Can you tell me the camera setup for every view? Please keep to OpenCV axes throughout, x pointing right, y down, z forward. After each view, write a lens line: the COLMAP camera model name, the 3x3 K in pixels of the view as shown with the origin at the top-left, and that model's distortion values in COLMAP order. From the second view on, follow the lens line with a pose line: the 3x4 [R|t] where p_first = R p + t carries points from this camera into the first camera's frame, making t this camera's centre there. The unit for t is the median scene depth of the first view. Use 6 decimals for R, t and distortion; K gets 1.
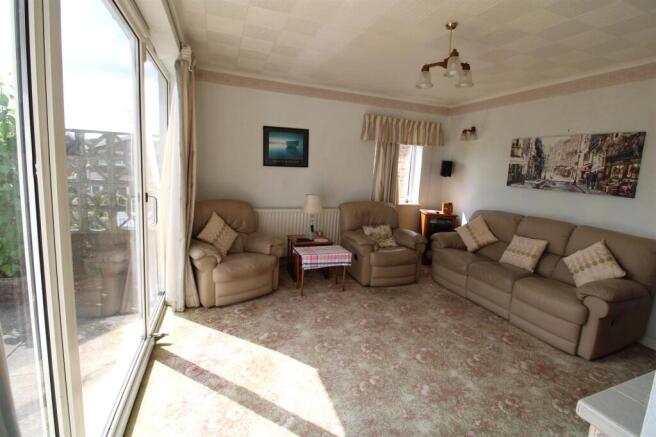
lens RADIAL K [[303.4, 0, 330.2], [0, 303.4, 213.4], [0, 0, 1]] dist [-0.009004, -0.009125]
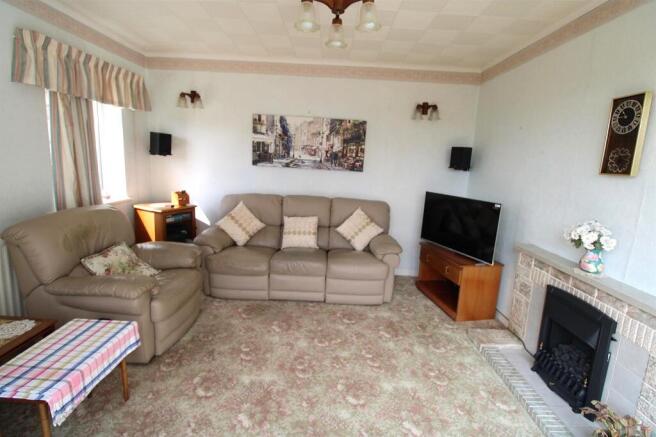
lens RADIAL K [[303.4, 0, 330.5], [0, 303.4, 212.4], [0, 0, 1]] dist [-0.009004, -0.009125]
pose [[0.349936, -0.198055, 0.915598, -0.234824], [0.106976, 0.979450, 0.170981, -0.095111], [-0.930645, 0.038115, 0.363932, 0.511855]]
